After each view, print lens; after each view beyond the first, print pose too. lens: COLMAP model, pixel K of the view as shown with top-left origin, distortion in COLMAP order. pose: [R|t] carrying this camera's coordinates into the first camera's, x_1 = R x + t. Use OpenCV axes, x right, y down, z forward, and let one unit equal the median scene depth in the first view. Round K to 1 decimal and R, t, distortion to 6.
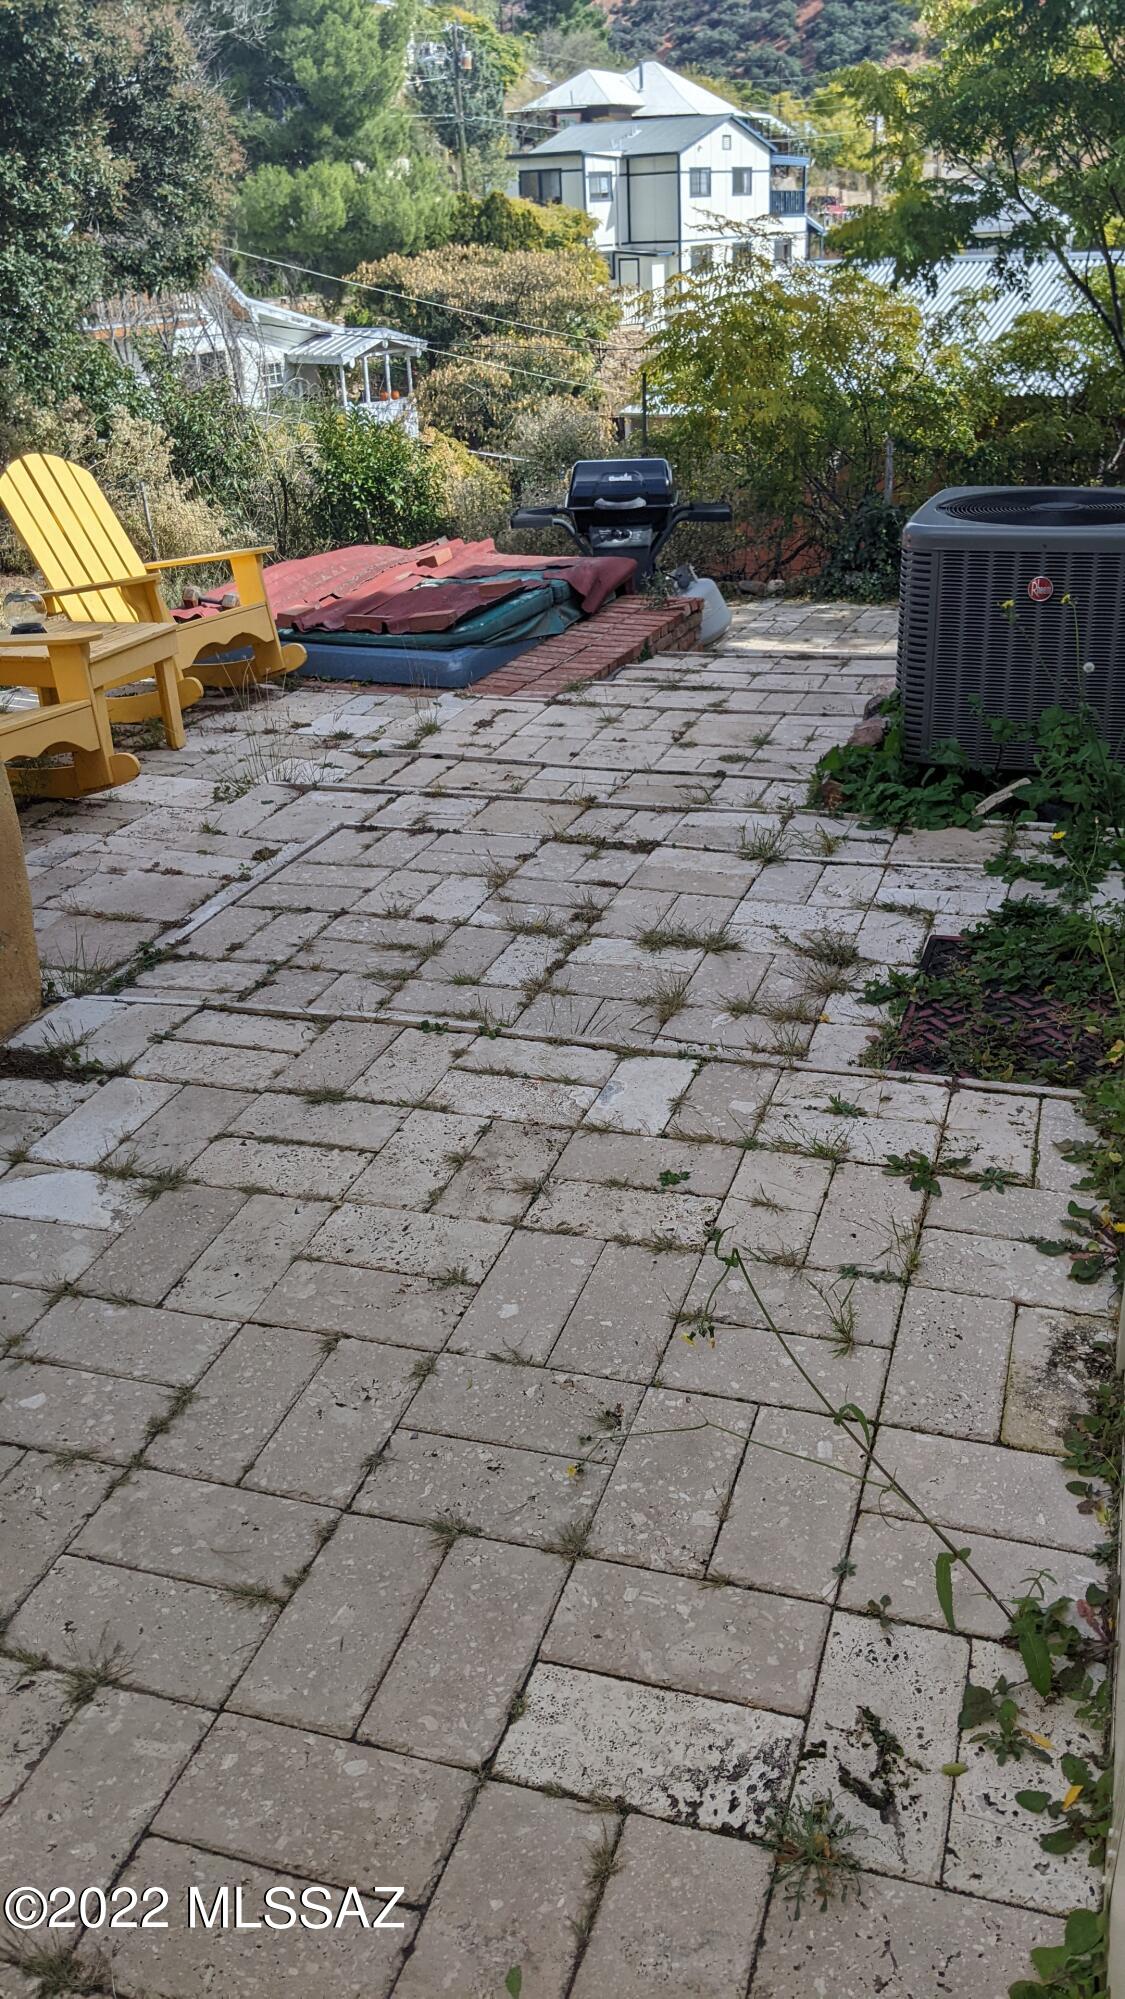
lens RADIAL K [[1652.3, 0, 562.5], [0, 1652.3, 999.5], [0, 0, 1]] dist [0.087635, -0.170782]
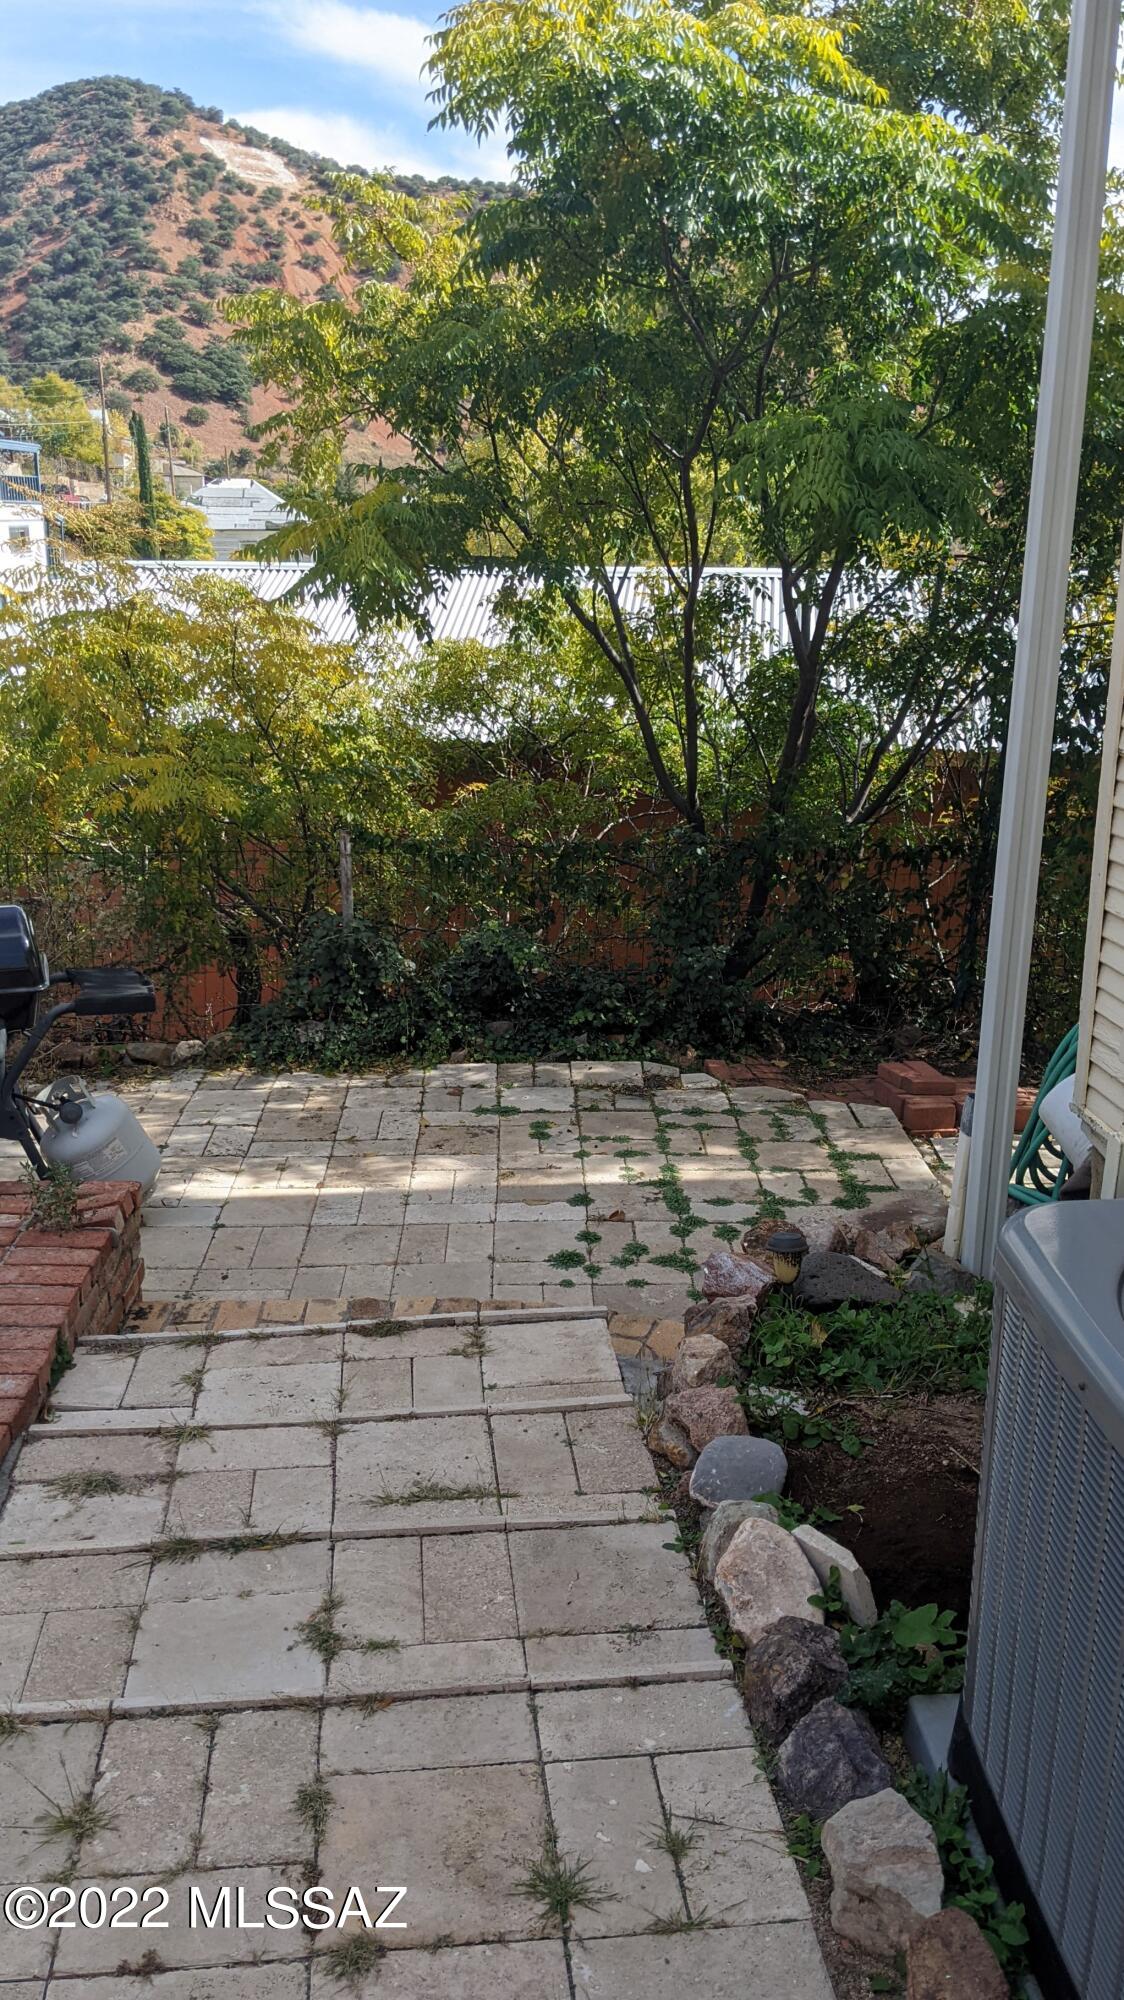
lens RADIAL K [[1653.1, 0, 562.0], [0, 1653.1, 1000.0], [0, 0, 1]] dist [0.087635, -0.170782]
pose [[0.904747, -0.071801, 0.419855, -0.003392], [0.135238, 0.983111, -0.123299, -0.063672], [-0.403911, 0.168335, 0.899177, 0.136997]]
